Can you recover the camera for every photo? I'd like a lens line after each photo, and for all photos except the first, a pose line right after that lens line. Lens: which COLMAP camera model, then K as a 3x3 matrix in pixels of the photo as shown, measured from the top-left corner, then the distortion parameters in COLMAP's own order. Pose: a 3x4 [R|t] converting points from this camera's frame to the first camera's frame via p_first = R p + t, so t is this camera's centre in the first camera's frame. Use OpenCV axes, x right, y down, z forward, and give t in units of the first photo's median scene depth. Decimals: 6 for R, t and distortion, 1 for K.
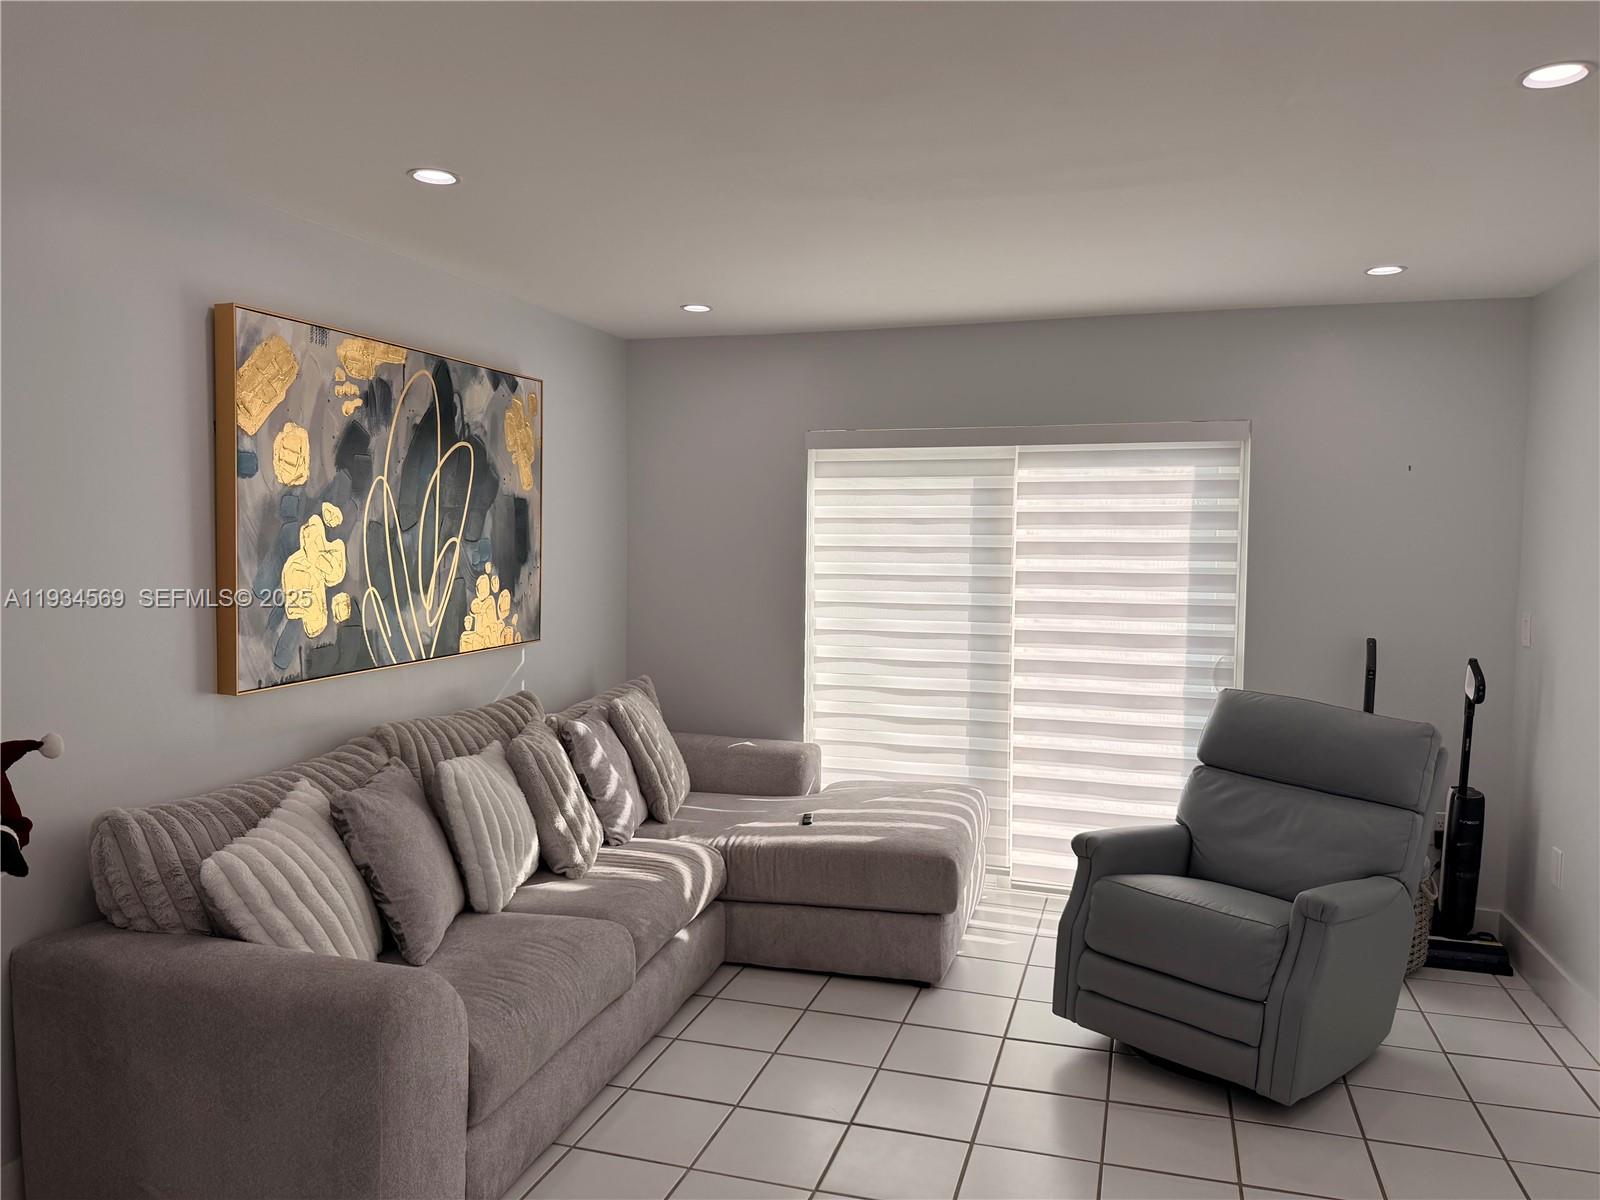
lens RADIAL K [[1128.1, 0, 810.4], [0, 1128.1, 593.5], [0, 0, 1]] dist [0.170222, -0.274922]
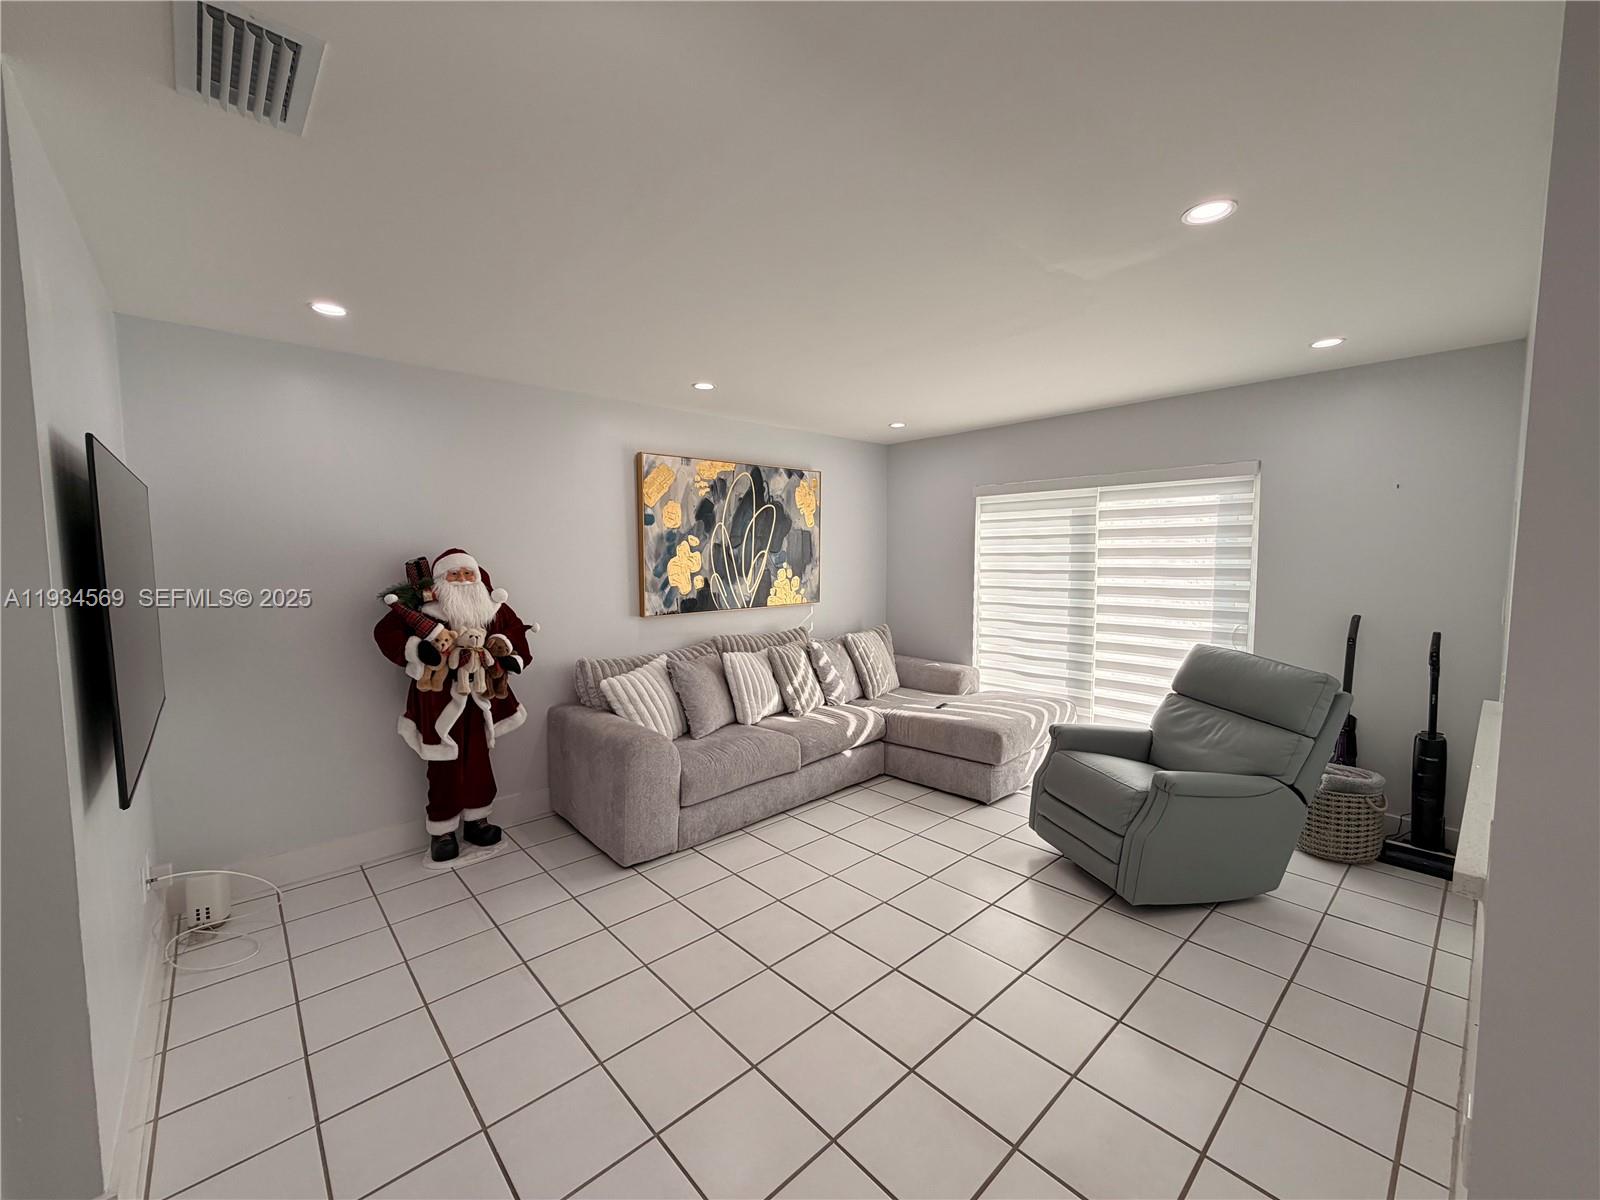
lens RADIAL K [[638.9, 0, 795.8], [0, 638.9, 599.7], [0, 0, 1]] dist [0.000174, -0.000139]
pose [[0.857208, 0.022133, -0.514495, 0.352135], [-0.013459, 0.999698, 0.020581, 0.016296], [0.514795, -0.010717, 0.857246, 0.027421]]
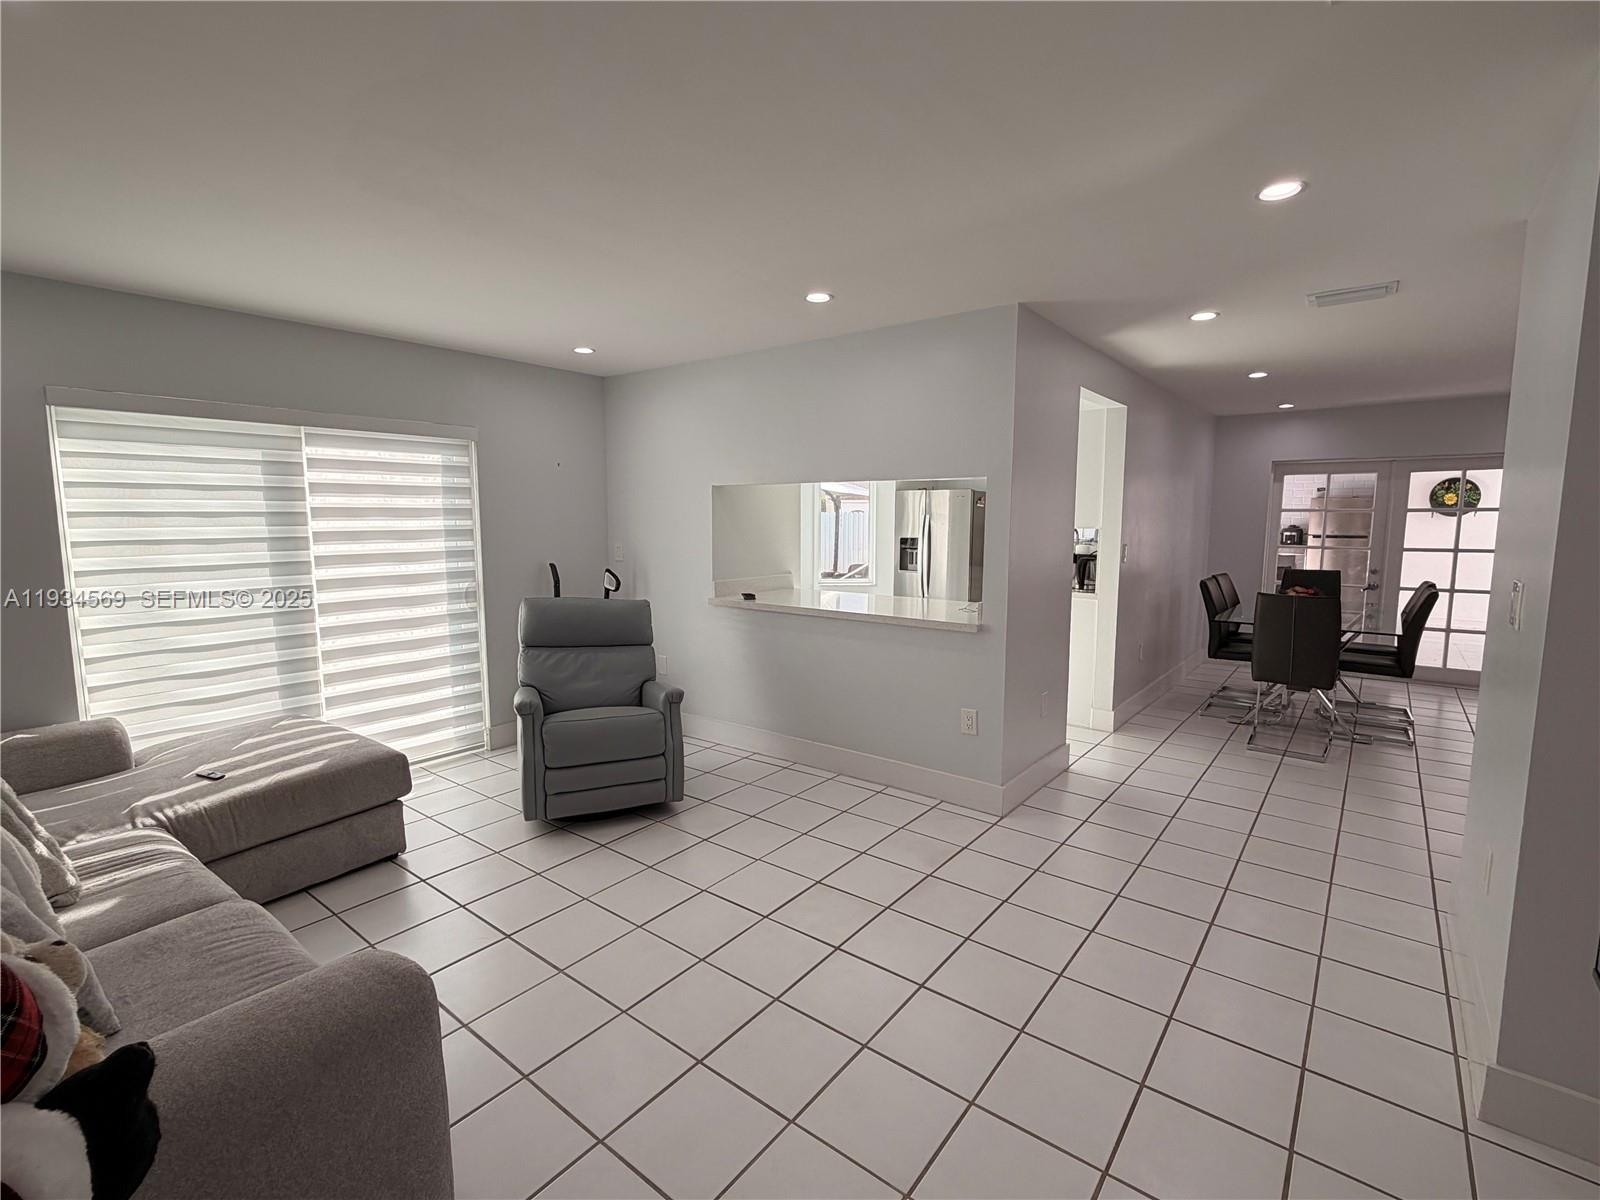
lens RADIAL K [[735.5, 0, 800.0], [0, 735.5, 600.0], [0, 0, 1]] dist [0.003163, -0.000068]
pose [[0.367211, -0.116650, 0.922794, -0.456684], [0.055664, 0.993083, 0.103385, 0.000653], [-0.928470, 0.013402, 0.371164, 0.281682]]
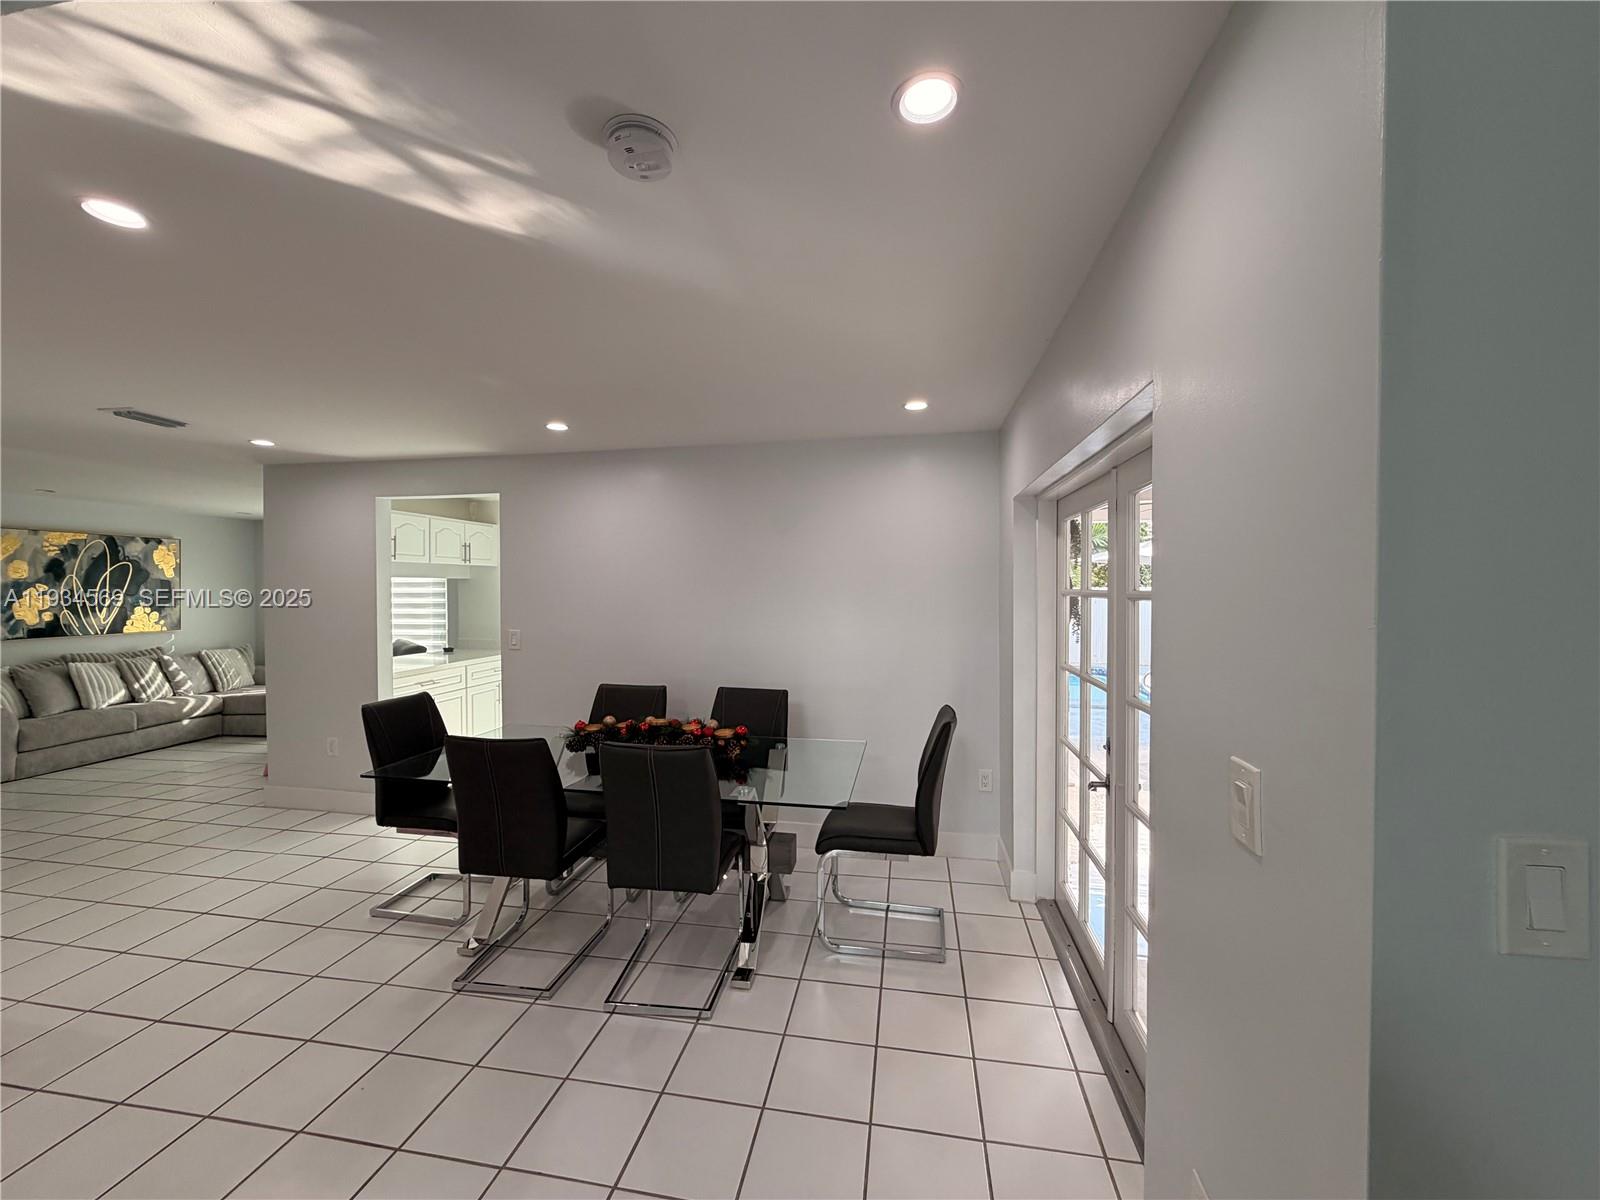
lens RADIAL K [[648.0, 0, 800.0], [0, 648.0, 600.0], [0, 0, 1]] dist [0.002276, 0.000432]
pose [[0.993035, -0.013277, 0.117070, 1.289102], [0.017686, 0.999170, -0.036704, 0.061663], [-0.116486, 0.038519, 0.992445, -0.914808]]
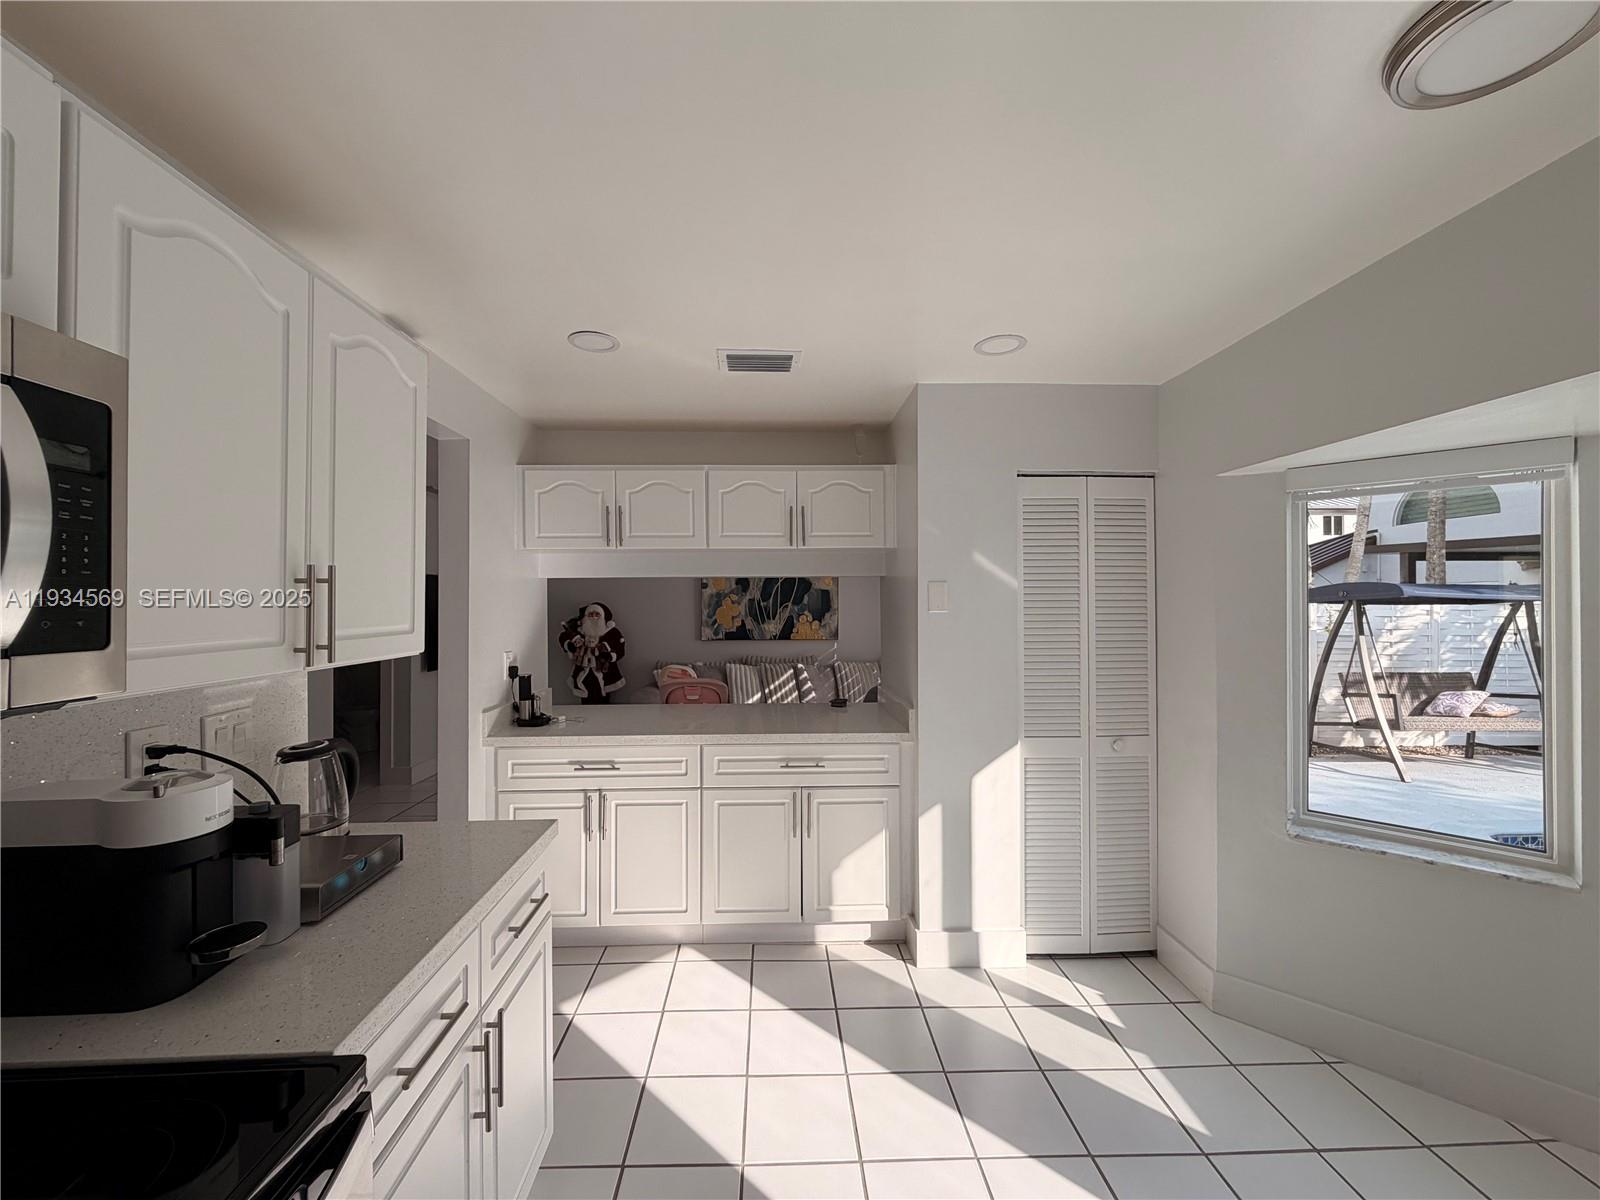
lens RADIAL K [[638.9, 0, 795.8], [0, 638.9, 599.7], [0, 0, 1]] dist [0.000174, -0.000139]
pose [[0.329089, -0.013954, -0.944196, 1.436867], [-0.047747, 0.998366, -0.031396, -0.003772], [0.943091, 0.055415, 0.327885, 0.441327]]
